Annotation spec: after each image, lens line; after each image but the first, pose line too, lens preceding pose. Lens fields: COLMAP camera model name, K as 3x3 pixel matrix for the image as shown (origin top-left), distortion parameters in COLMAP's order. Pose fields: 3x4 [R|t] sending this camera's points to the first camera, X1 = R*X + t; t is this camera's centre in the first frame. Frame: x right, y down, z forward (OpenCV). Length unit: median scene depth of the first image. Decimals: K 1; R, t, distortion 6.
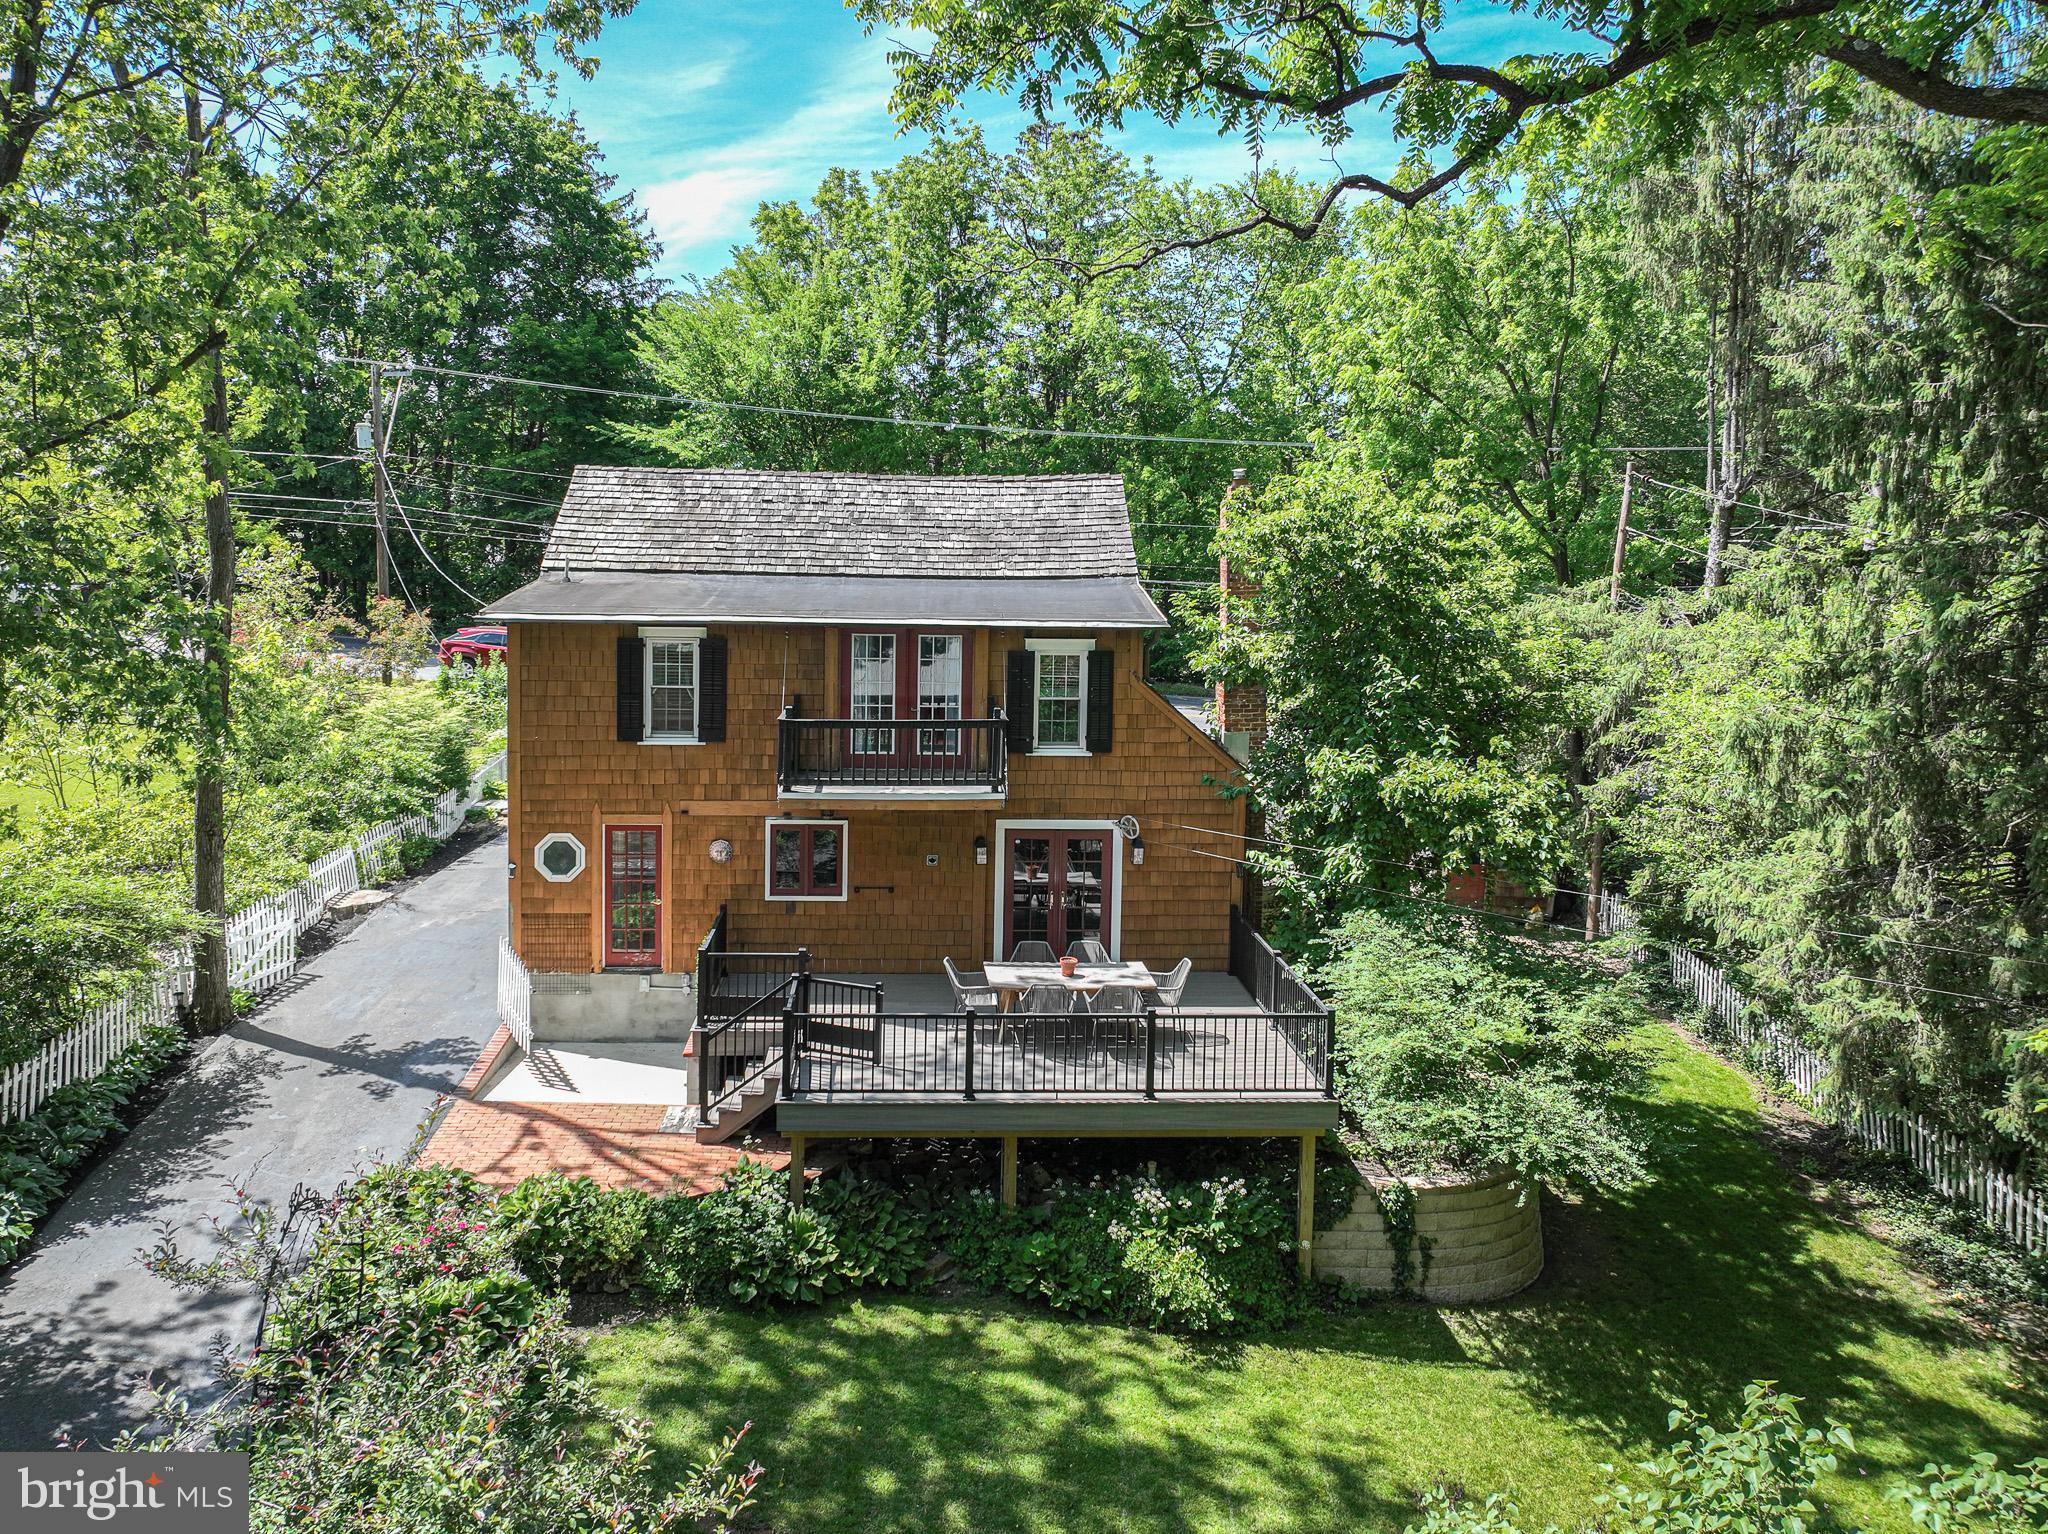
lens RADIAL K [[1430.9, 0, 980.4], [0, 1430.9, 663.5], [0, 0, 1]] dist [0.024679, 0.002880]
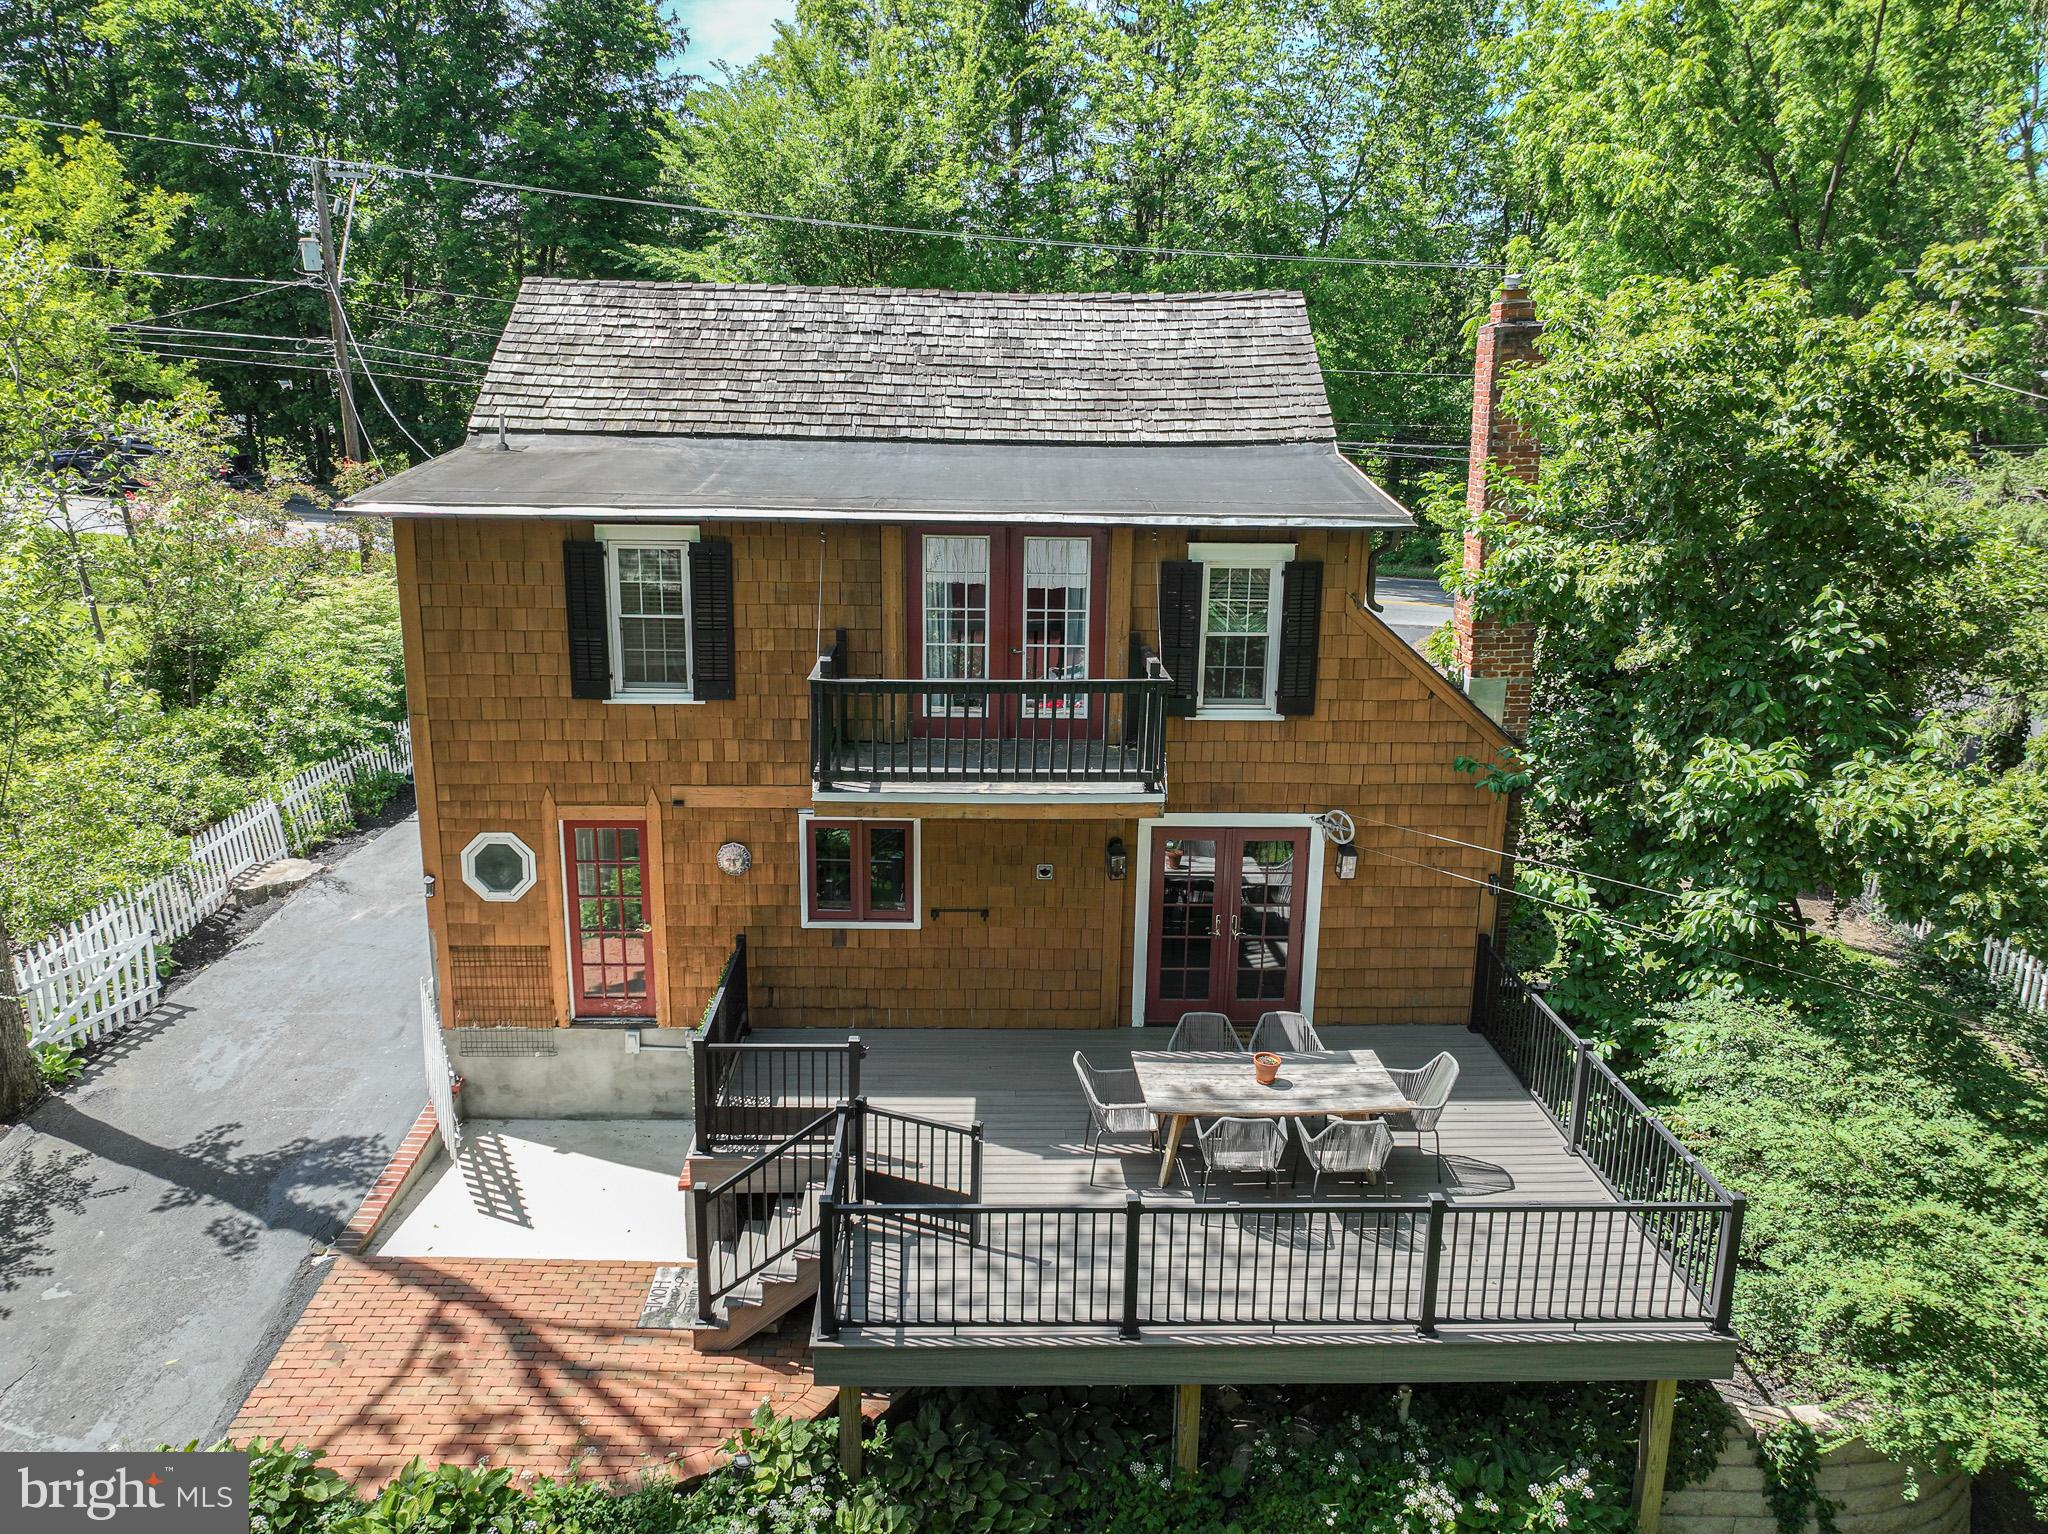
lens RADIAL K [[1410.1, 0, 1031.3], [0, 1410.1, 765.9], [0, 0, 1]] dist [0.010299, 0.005164]
pose [[0.999965, 0.002393, -0.007965, -0.034290], [-0.000974, 0.984813, 0.173616, -0.028307], [0.008259, -0.173602, 0.984781, 0.343228]]
